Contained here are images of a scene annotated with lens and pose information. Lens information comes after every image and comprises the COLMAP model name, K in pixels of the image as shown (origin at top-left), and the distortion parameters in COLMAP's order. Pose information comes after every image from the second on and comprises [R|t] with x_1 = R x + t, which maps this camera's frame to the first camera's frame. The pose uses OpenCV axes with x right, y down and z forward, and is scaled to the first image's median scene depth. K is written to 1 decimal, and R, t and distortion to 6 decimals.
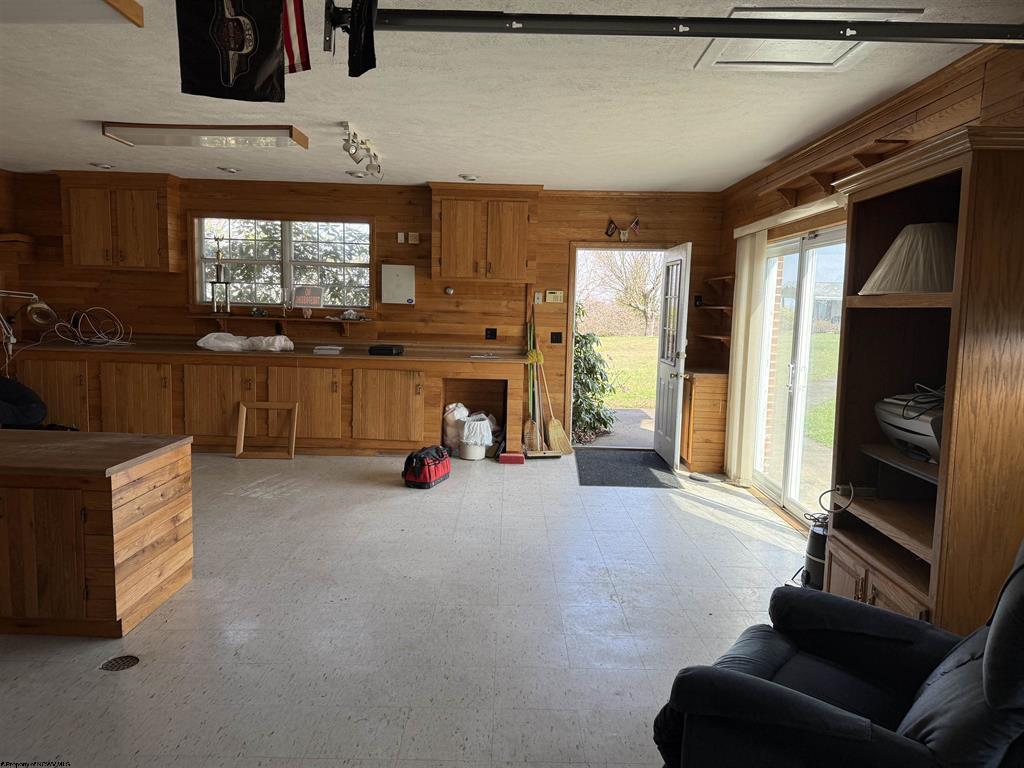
lens RADIAL K [[708.7, 0, 512.0], [0, 708.7, 384.7], [0, 0, 1]] dist [-0.000497, -0.000974]
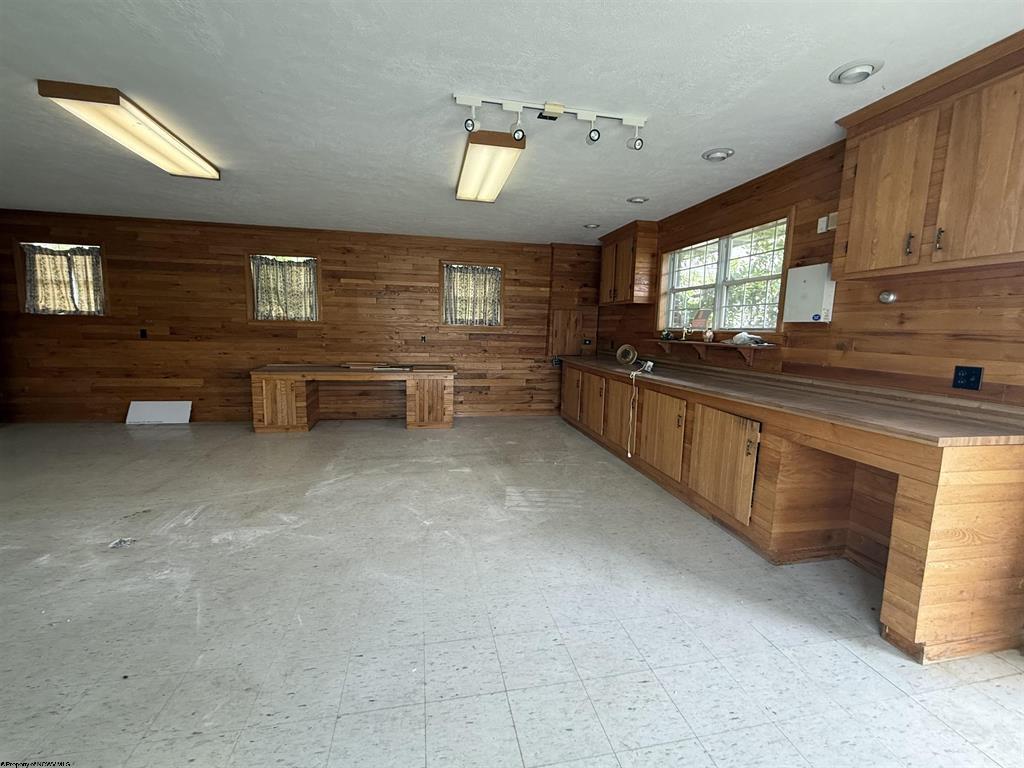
lens RADIAL K [[430.5, 0, 507.1], [0, 430.5, 378.2], [0, 0, 1]] dist [0.000297, -0.000084]
pose [[0.189761, 0.090770, -0.977626, 0.200511], [-0.119267, 0.990475, 0.068812, -0.054162], [0.974559, 0.103541, 0.198779, 0.634765]]
